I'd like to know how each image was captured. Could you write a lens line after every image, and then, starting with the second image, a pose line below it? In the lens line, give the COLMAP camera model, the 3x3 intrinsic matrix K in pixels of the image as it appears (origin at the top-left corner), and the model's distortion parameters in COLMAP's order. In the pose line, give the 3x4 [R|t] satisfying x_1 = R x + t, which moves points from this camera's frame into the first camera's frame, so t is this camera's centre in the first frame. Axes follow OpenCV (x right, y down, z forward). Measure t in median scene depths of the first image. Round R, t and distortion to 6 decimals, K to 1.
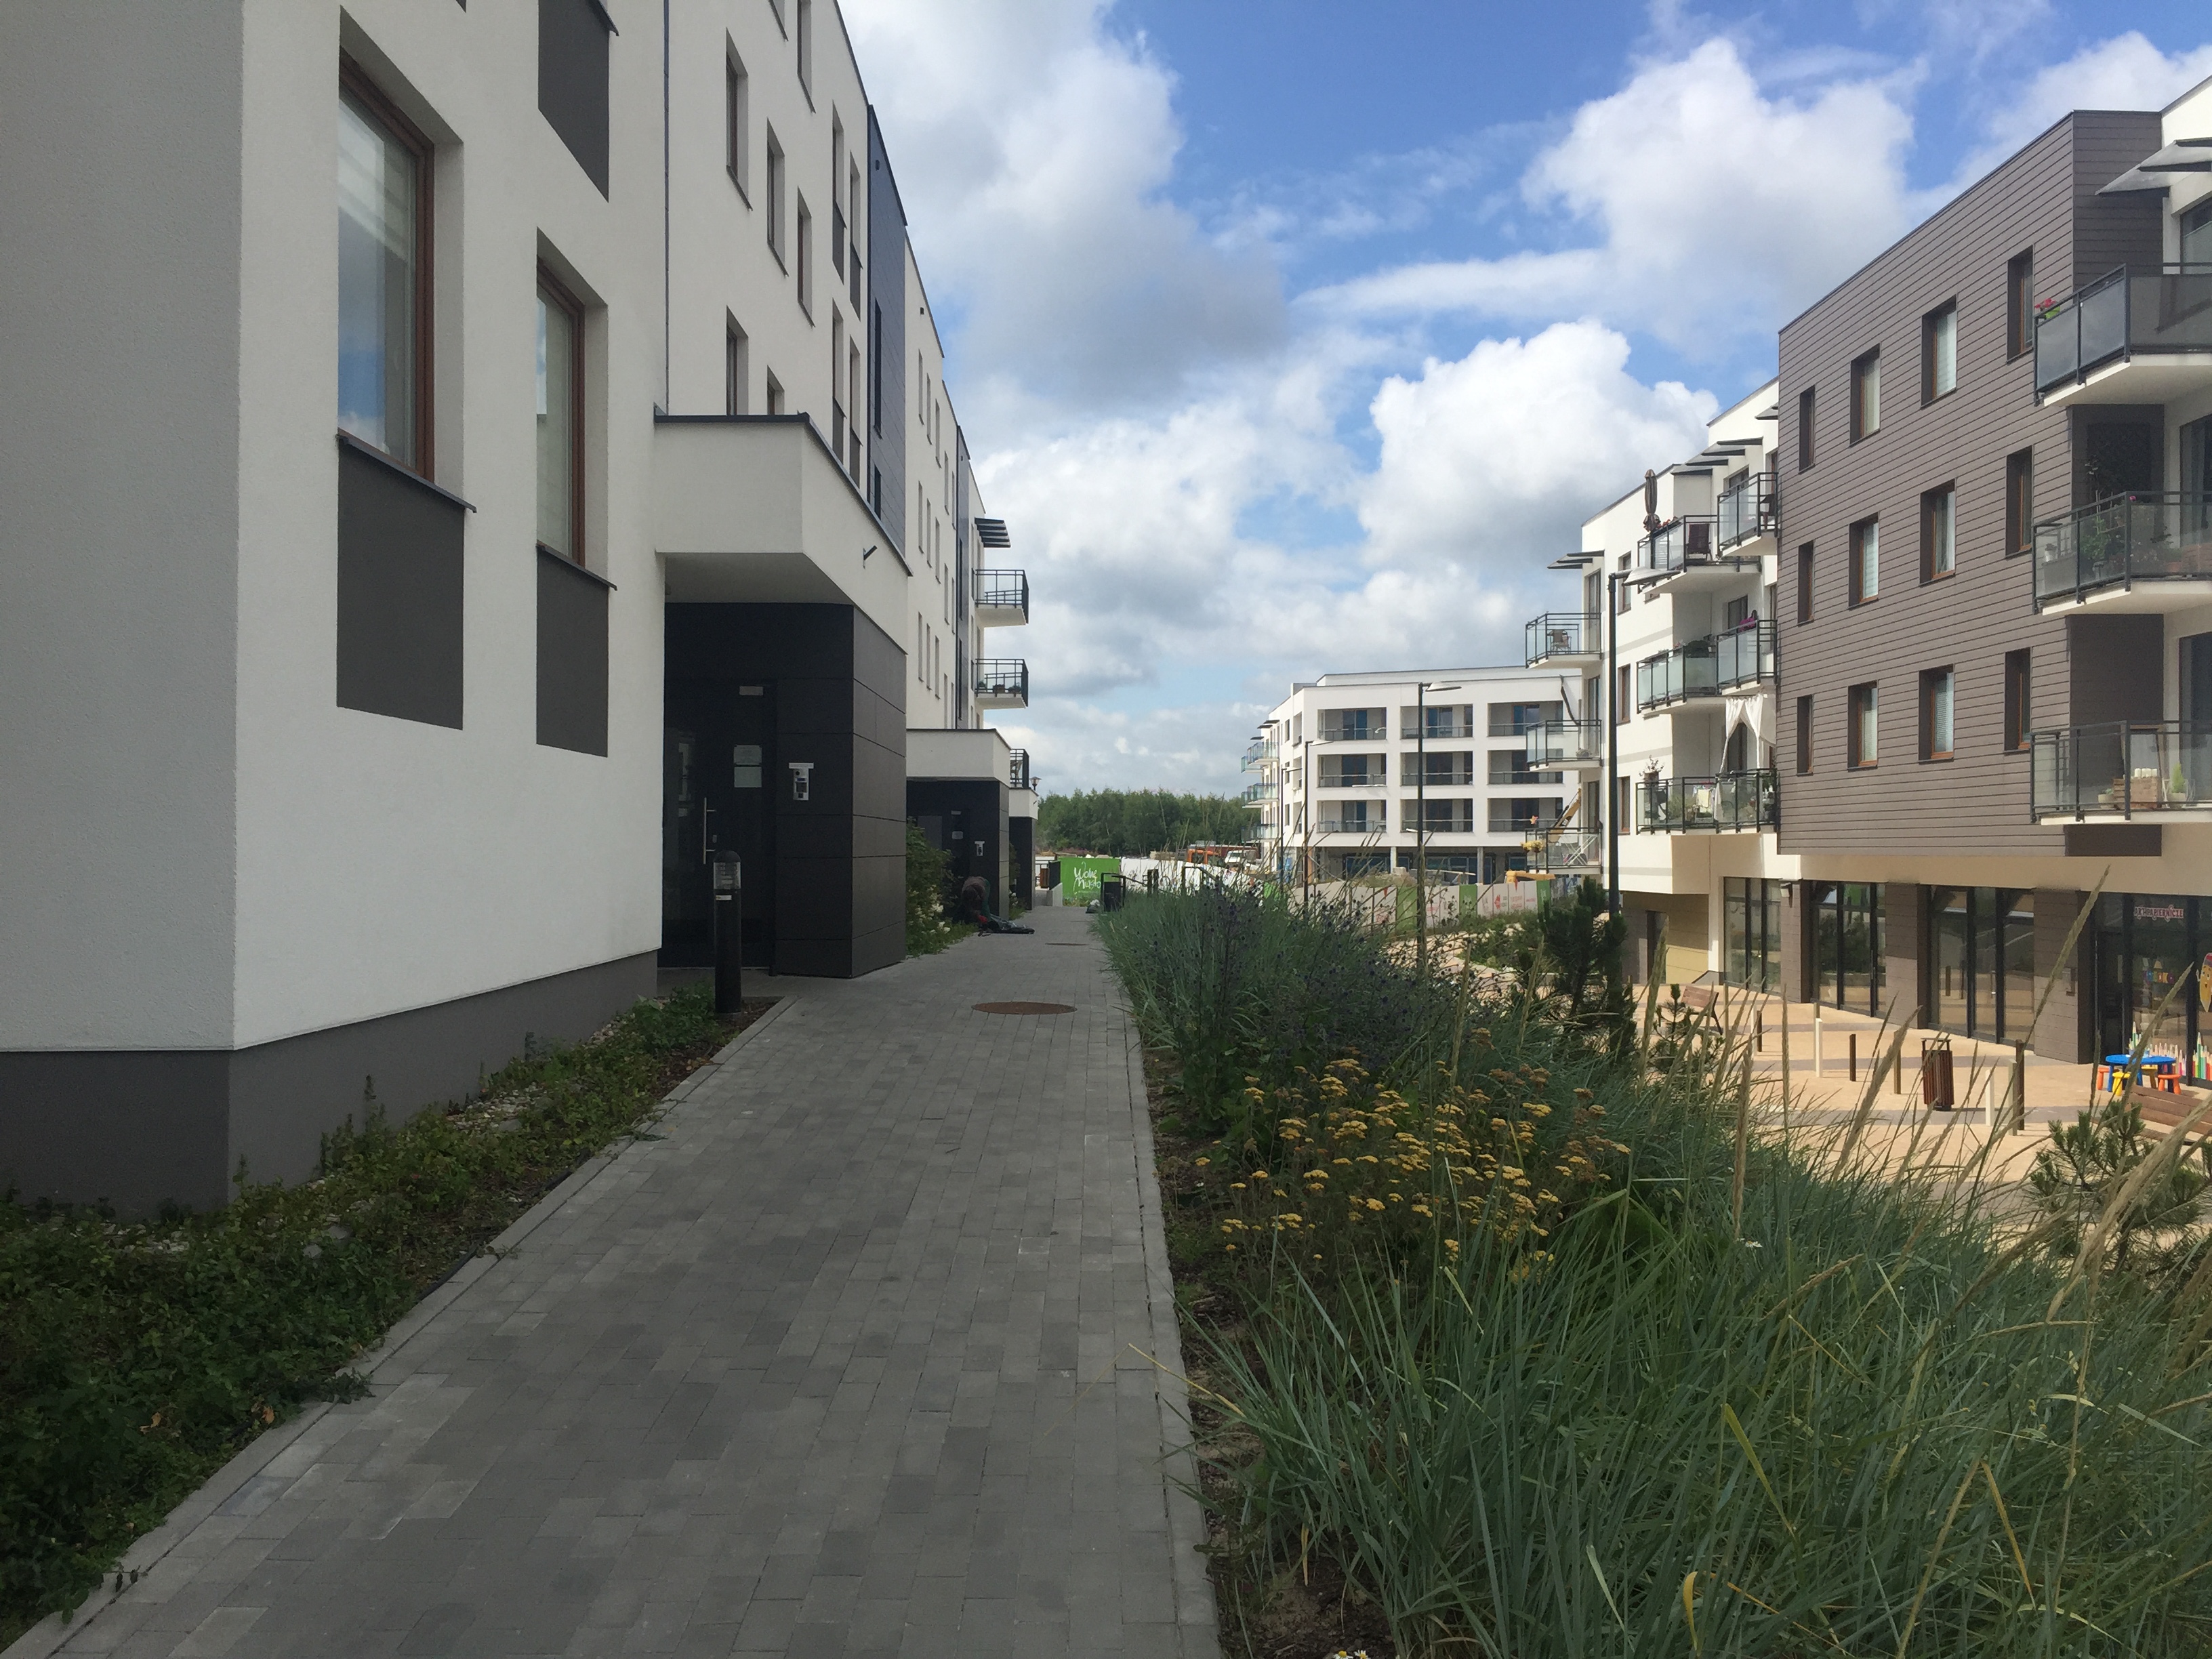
lens RADIAL K [[1876.7, 0, 1108.7], [0, 1876.7, 823.9], [0, 0, 1]] dist [0.039269, -0.036591]
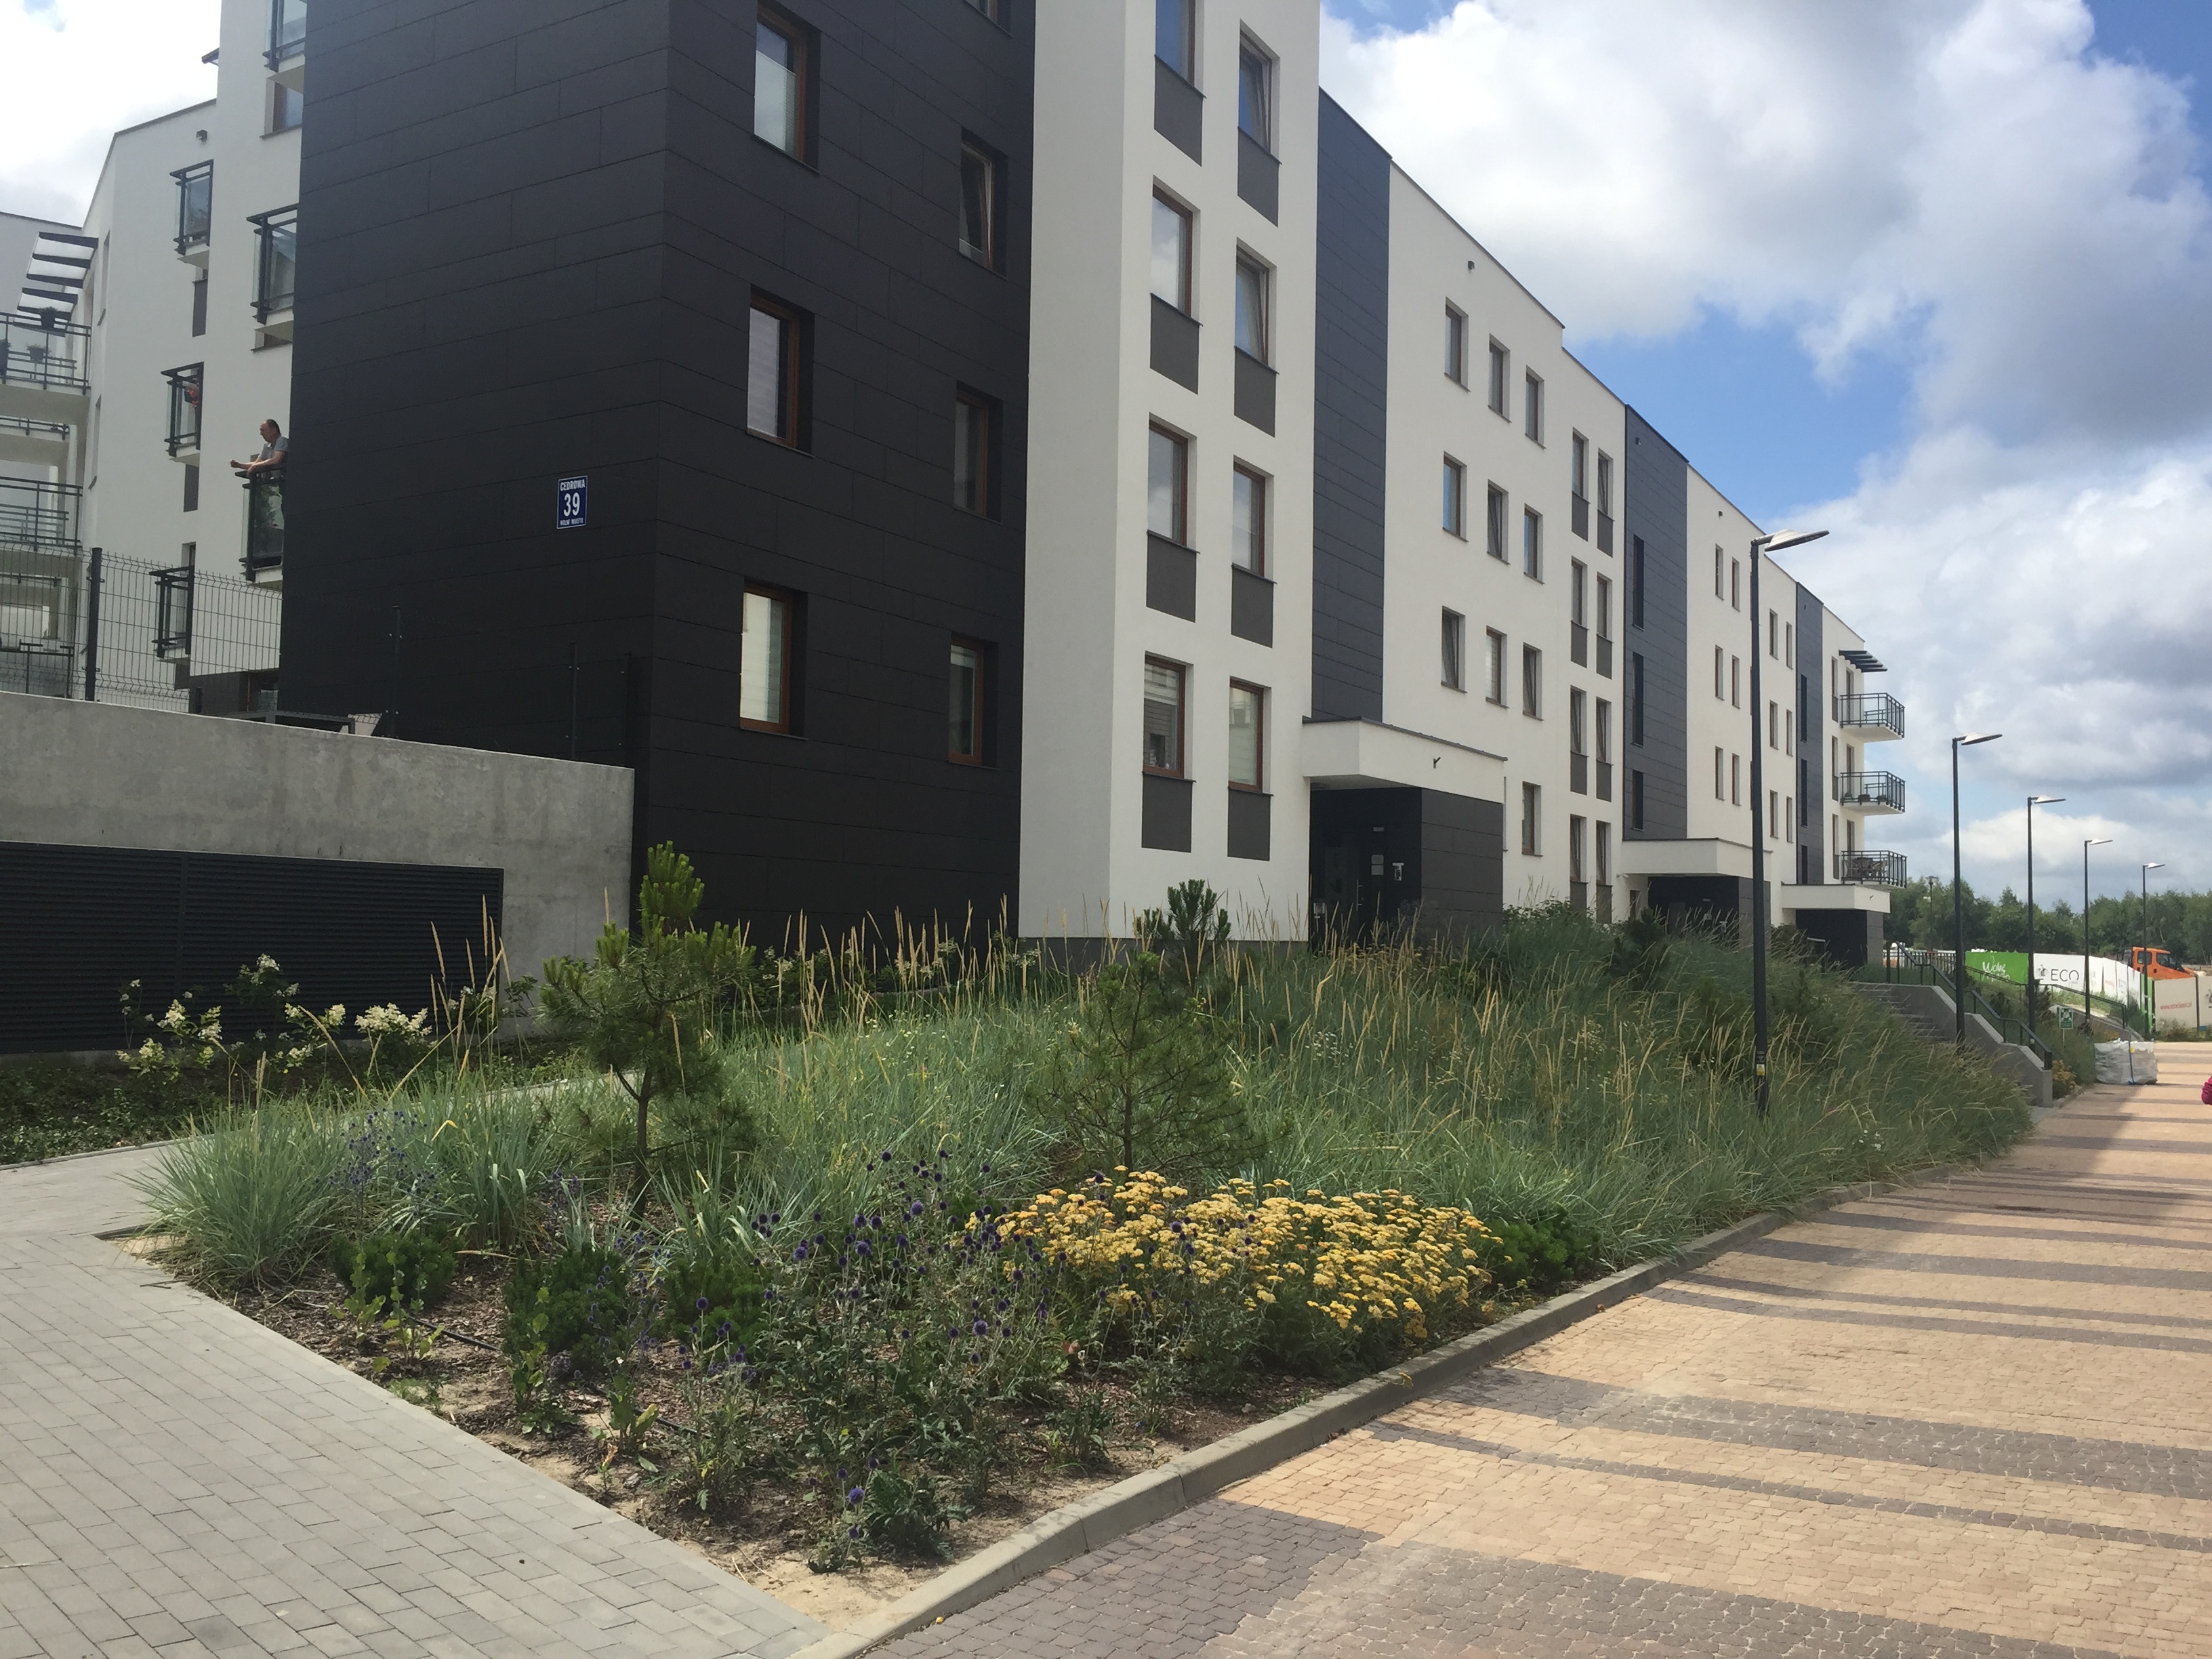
lens RADIAL K [[1876.7, 0, 1112.2], [0, 1876.7, 817.8], [0, 0, 1]] dist [0.039269, -0.036591]
pose [[0.855225, -0.021477, -0.517811, 0.144075], [-0.008832, 0.998392, -0.055997, 0.008420], [0.518181, 0.052464, 0.853660, -0.214530]]
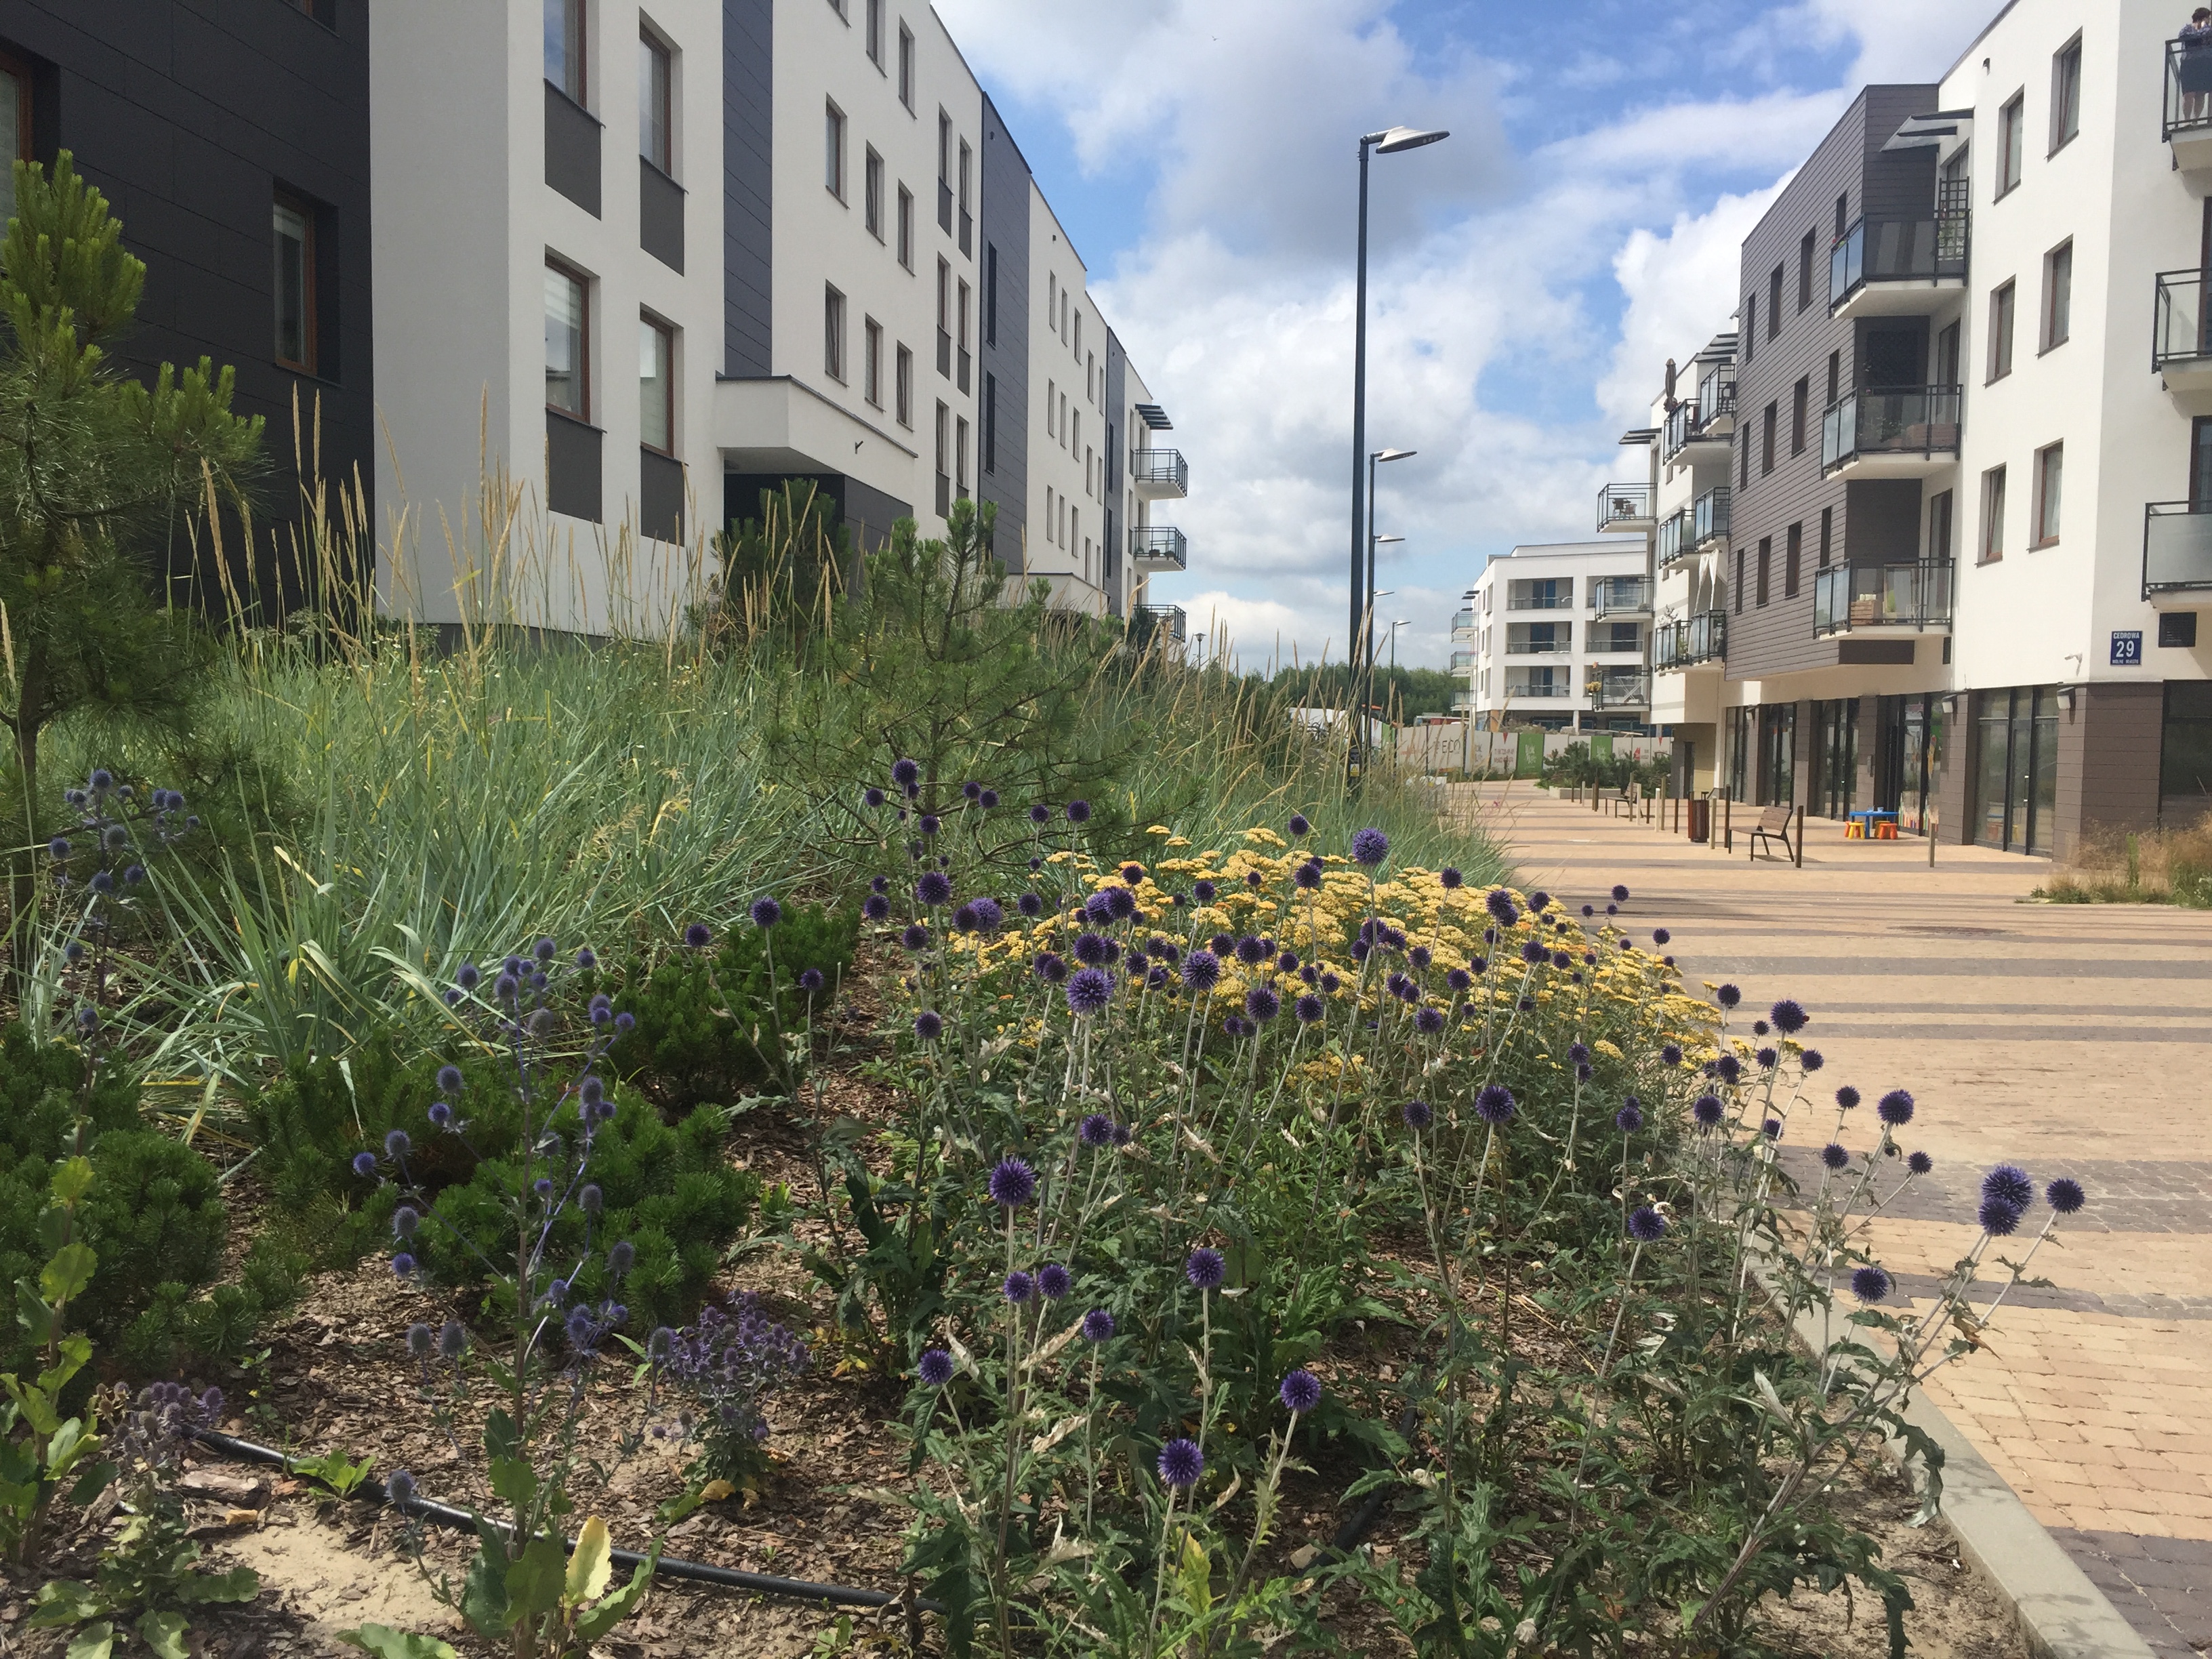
lens RADIAL K [[1876.7, 0, 1107.5], [0, 1876.7, 843.1], [0, 0, 1]] dist [0.039269, -0.036591]
pose [[0.989664, 0.021921, -0.141723, 0.081676], [-0.011448, 0.997171, 0.074296, 0.021316], [0.142951, -0.071905, 0.987114, -0.166281]]
